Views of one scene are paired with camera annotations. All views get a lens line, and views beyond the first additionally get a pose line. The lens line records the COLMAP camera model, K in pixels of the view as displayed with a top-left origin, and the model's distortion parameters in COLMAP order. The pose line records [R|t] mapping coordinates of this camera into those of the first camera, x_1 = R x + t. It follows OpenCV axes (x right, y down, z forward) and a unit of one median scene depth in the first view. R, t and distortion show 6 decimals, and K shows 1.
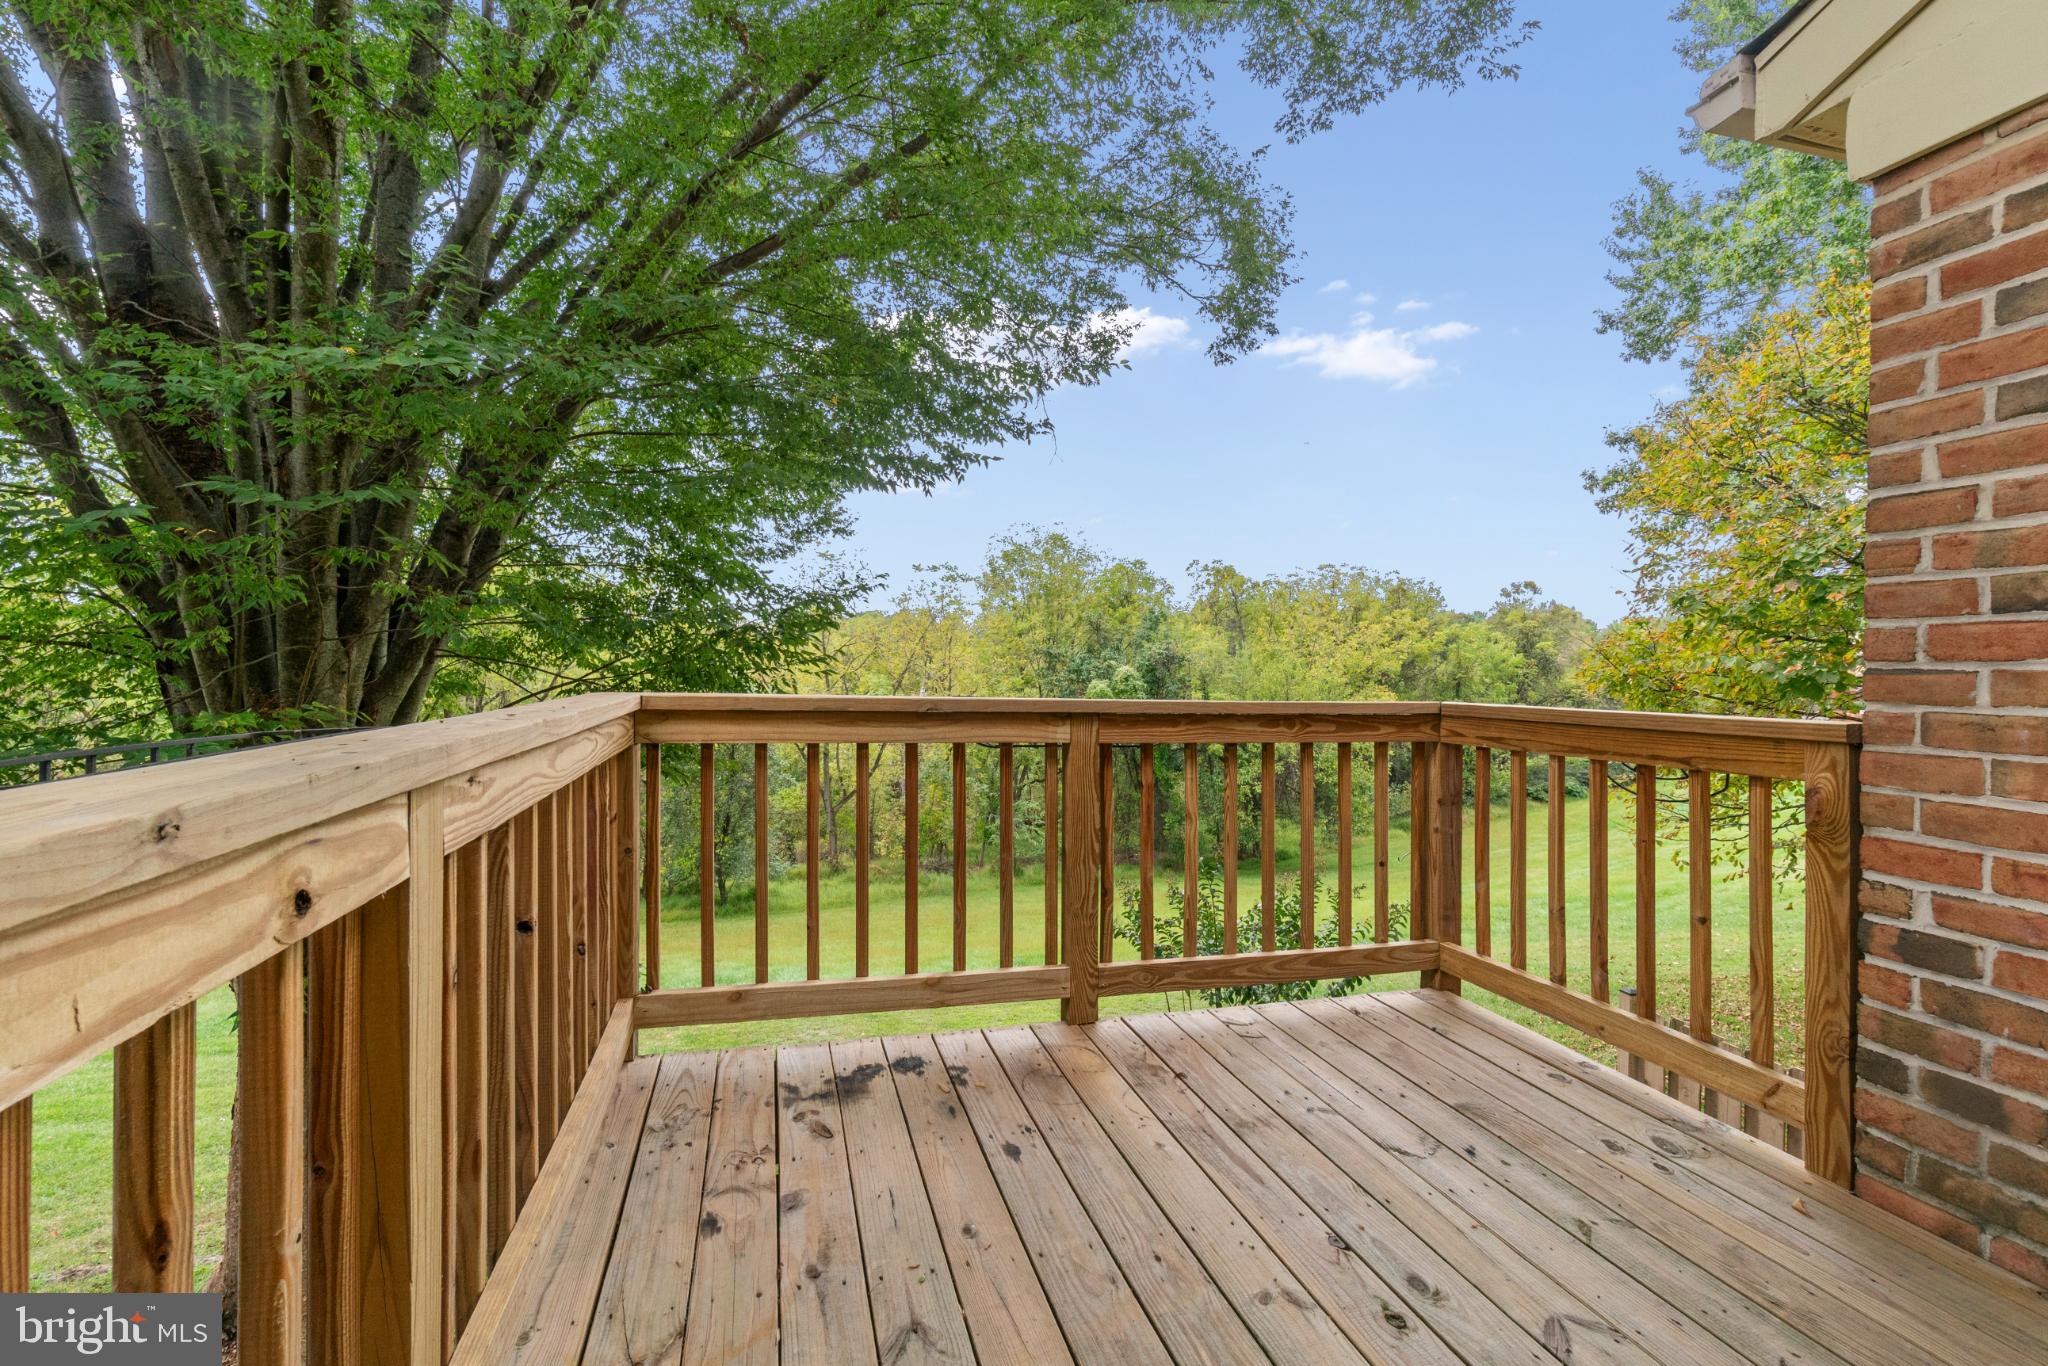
lens RADIAL K [[896.4, 0, 1007.6], [0, 896.4, 668.9], [0, 0, 1]] dist [-0.002608, -0.000606]
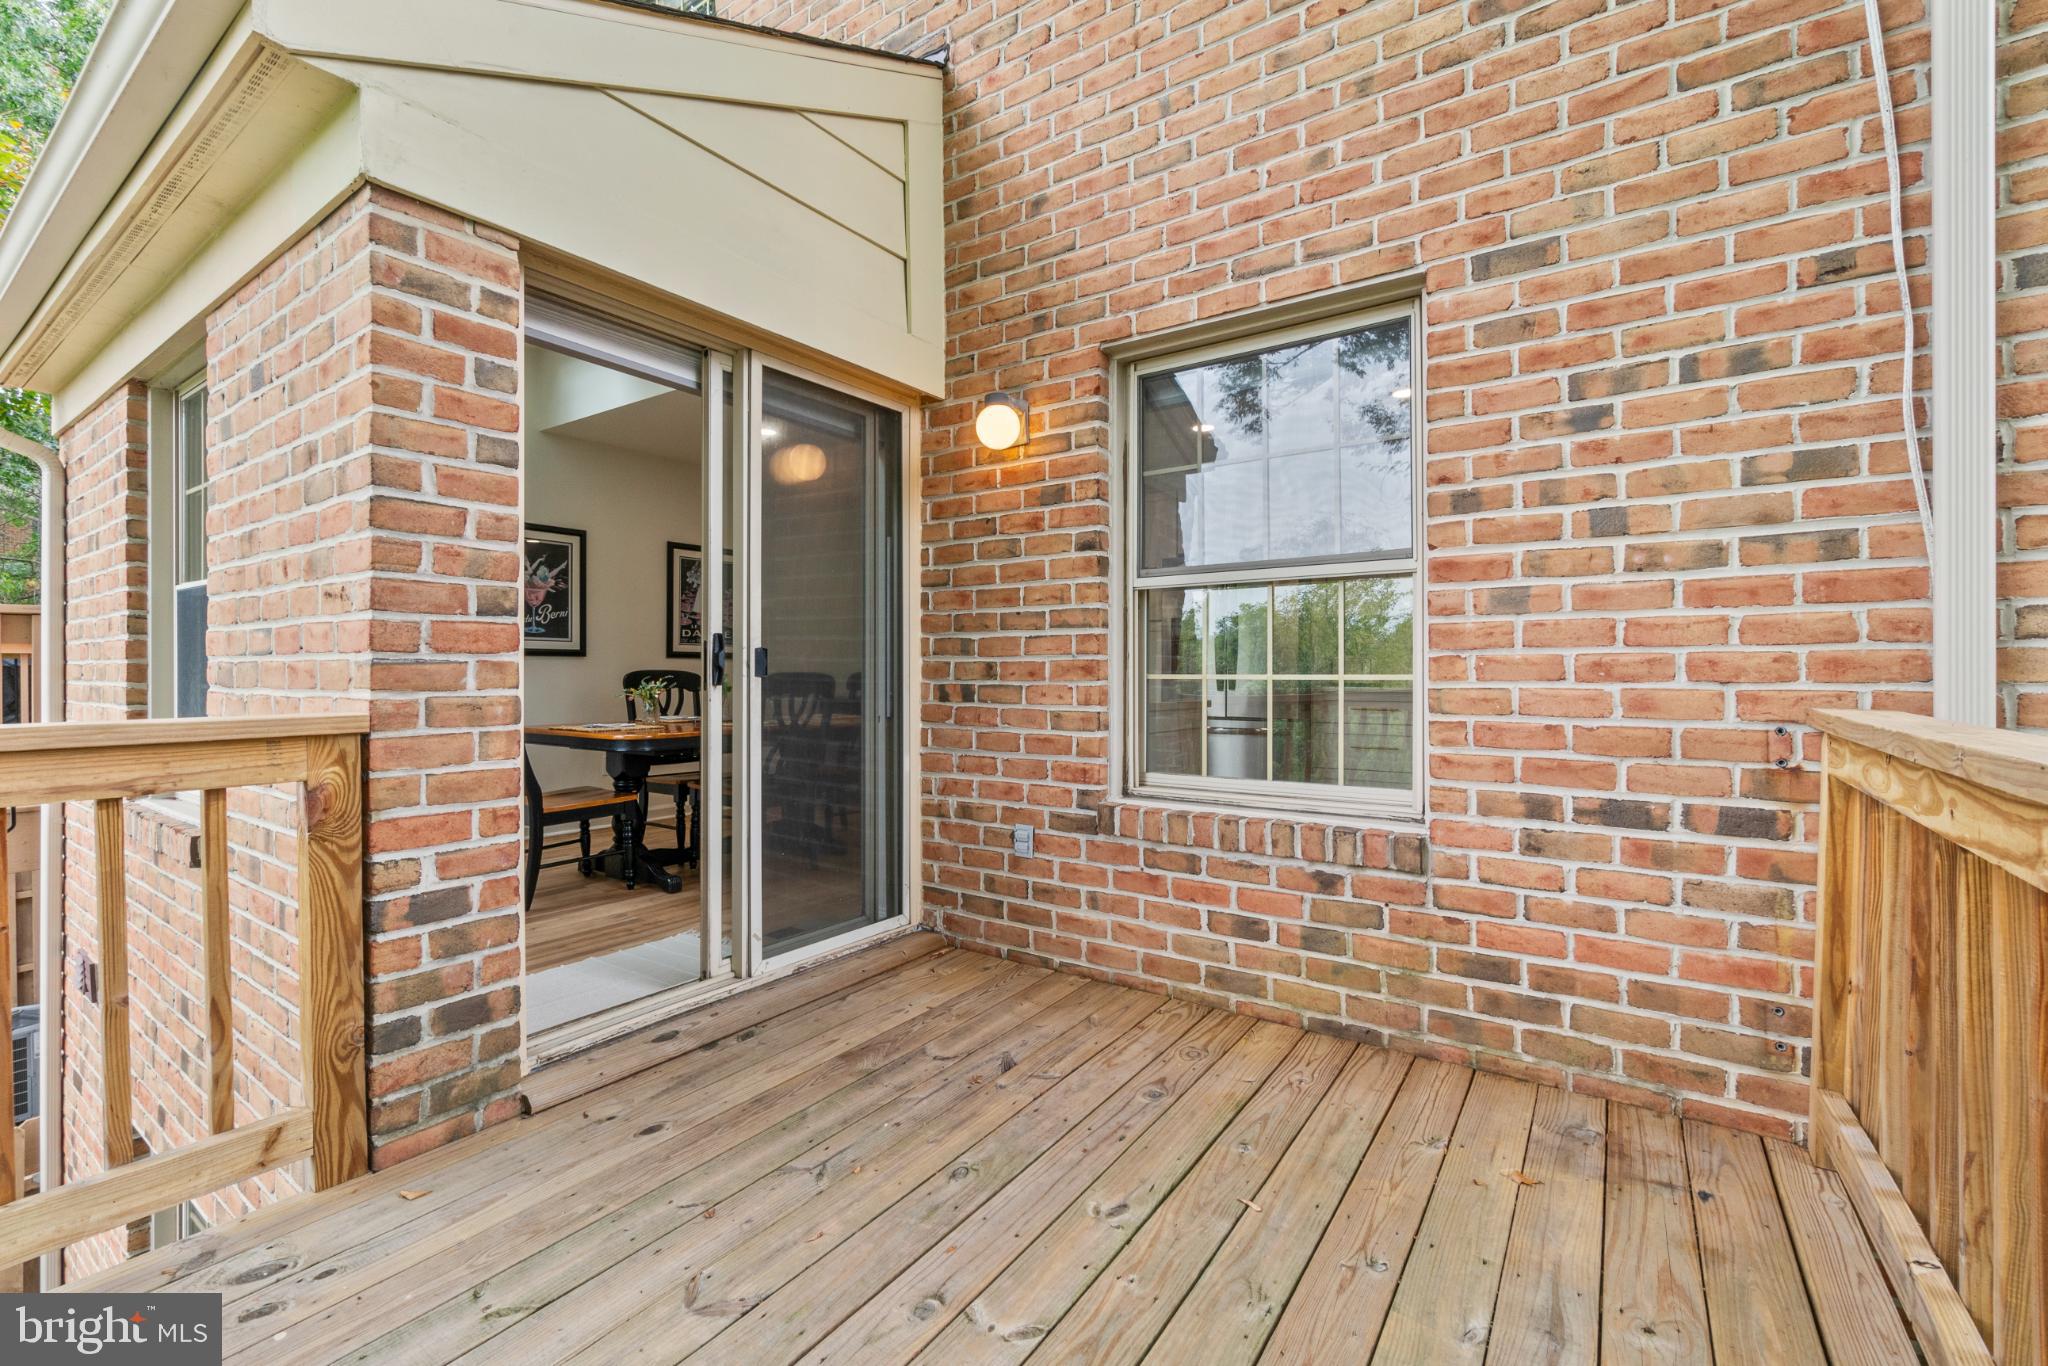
lens RADIAL K [[896.4, 0, 1007.6], [0, 896.4, 668.9], [0, 0, 1]] dist [-0.002608, -0.000606]
pose [[-0.652415, -0.010564, 0.757788, -0.312284], [-0.007321, 0.999944, 0.007636, -0.001843], [-0.757827, -0.000565, -0.652456, 1.182306]]
